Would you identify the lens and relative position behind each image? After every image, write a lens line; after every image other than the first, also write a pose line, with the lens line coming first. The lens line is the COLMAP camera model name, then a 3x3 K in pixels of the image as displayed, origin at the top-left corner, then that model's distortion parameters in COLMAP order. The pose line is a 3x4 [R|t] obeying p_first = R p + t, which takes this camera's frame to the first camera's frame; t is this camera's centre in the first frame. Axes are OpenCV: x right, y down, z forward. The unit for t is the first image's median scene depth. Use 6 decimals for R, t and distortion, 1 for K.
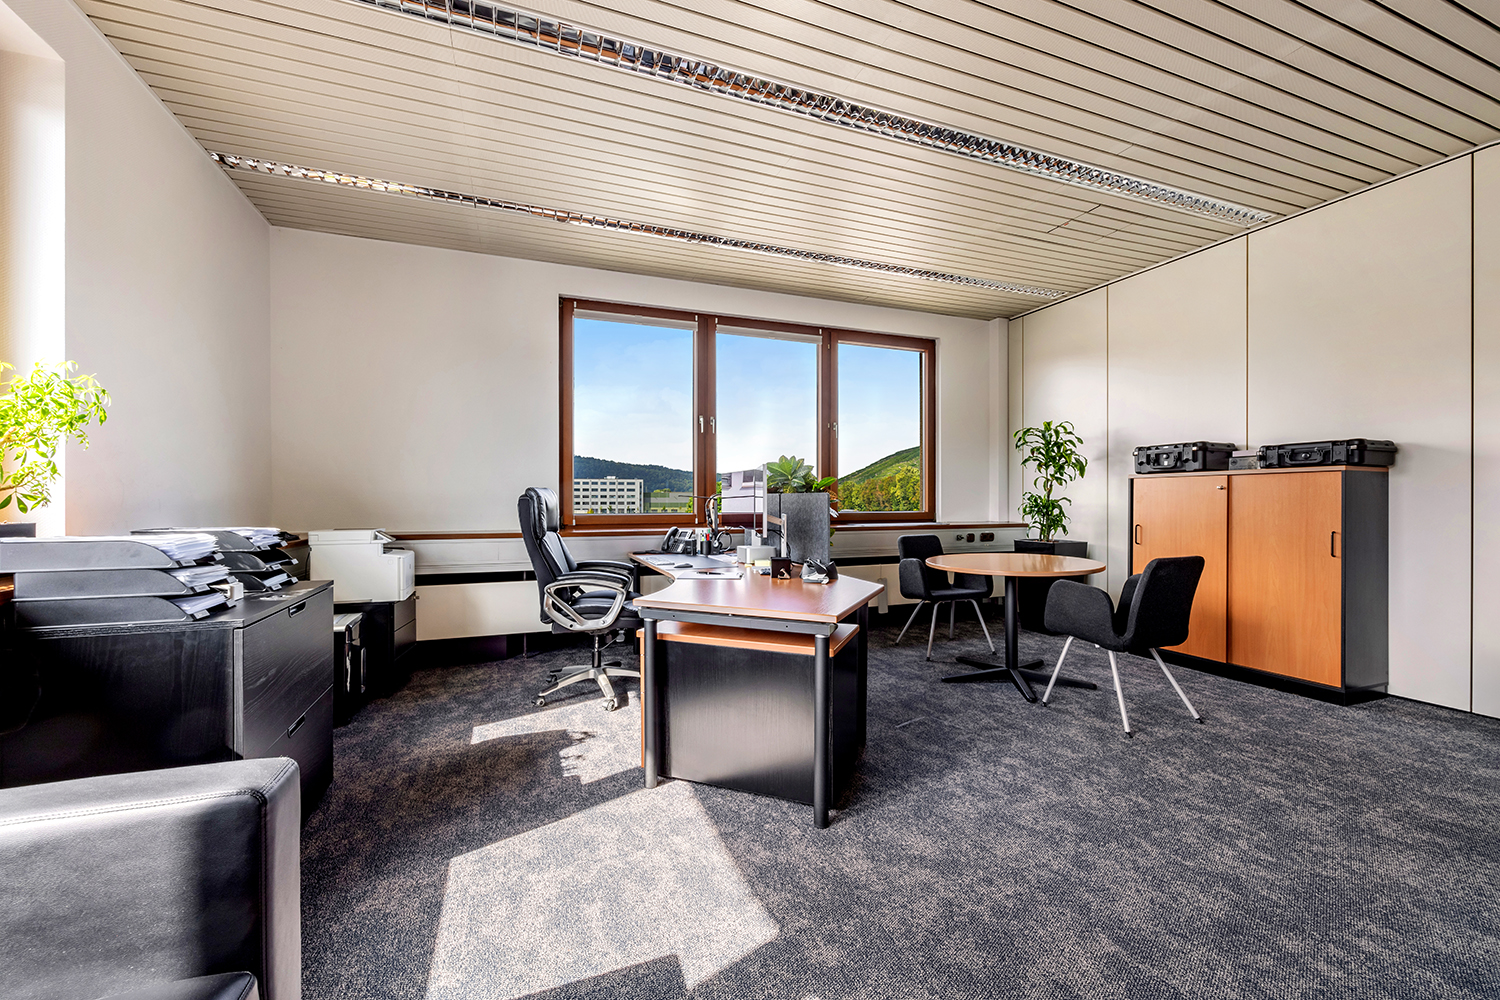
lens RADIAL K [[588.7, 0, 754.6], [0, 588.7, 590.4], [0, 0, 1]] dist [0.000017, -0.000067]
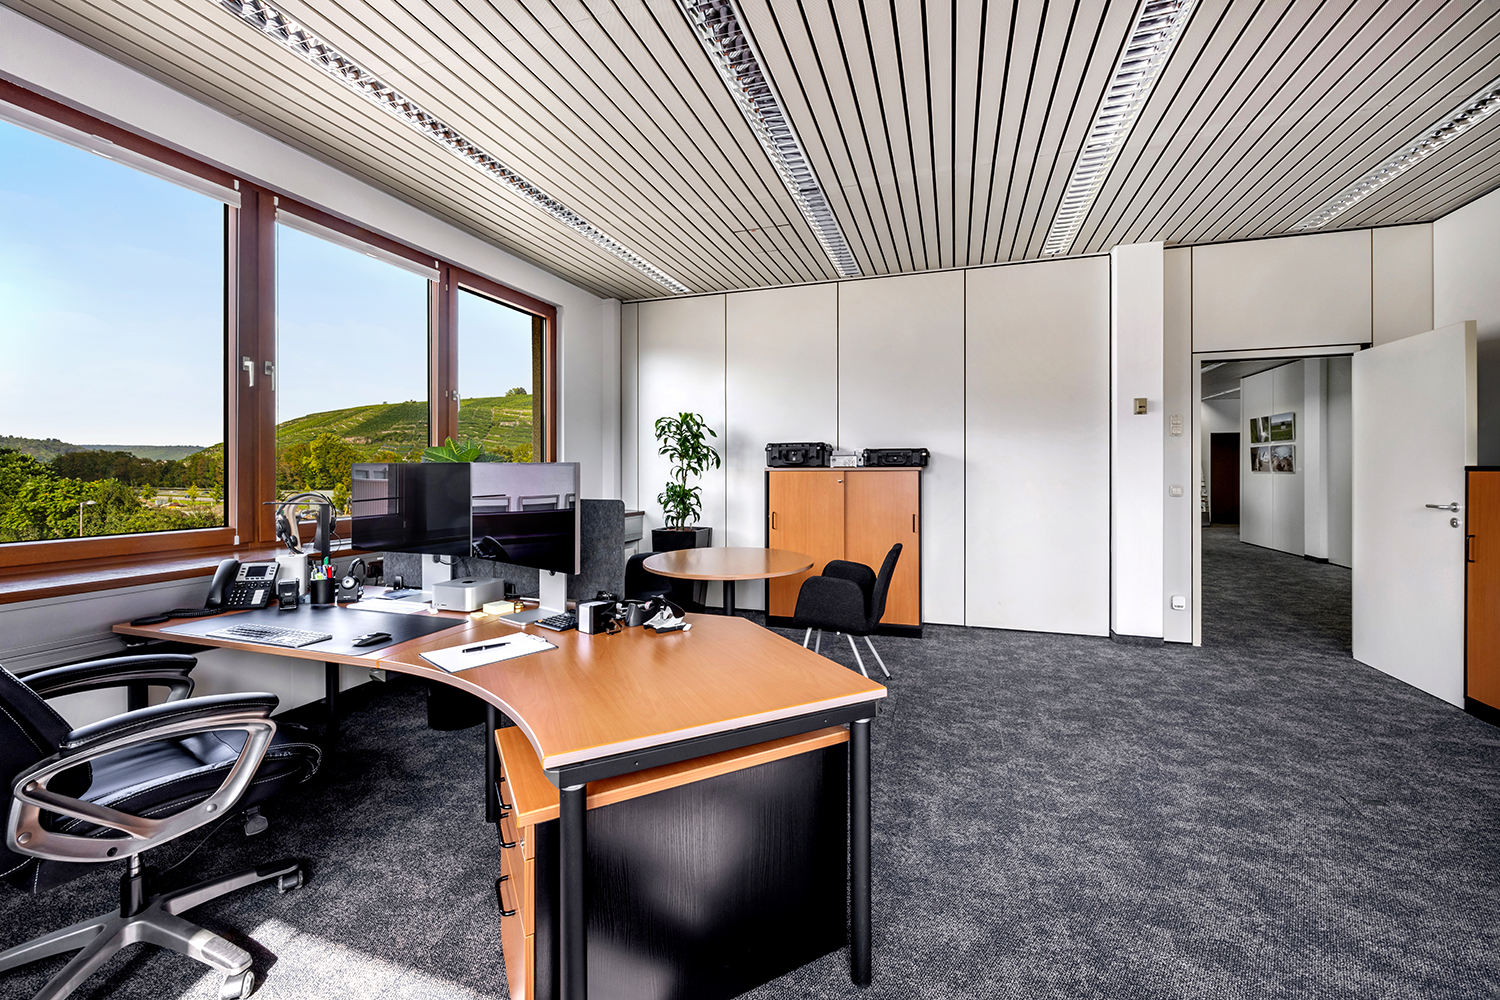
lens RADIAL K [[602.8, 0, 748.4], [0, 602.8, 522.5], [0, 0, 1]] dist [-0.000211, -0.000208]
pose [[0.640743, -0.063006, 0.765165, -0.282184], [0.117129, 0.992983, -0.016318, -0.086656], [-0.758768, 0.100079, 0.643627, 0.335174]]
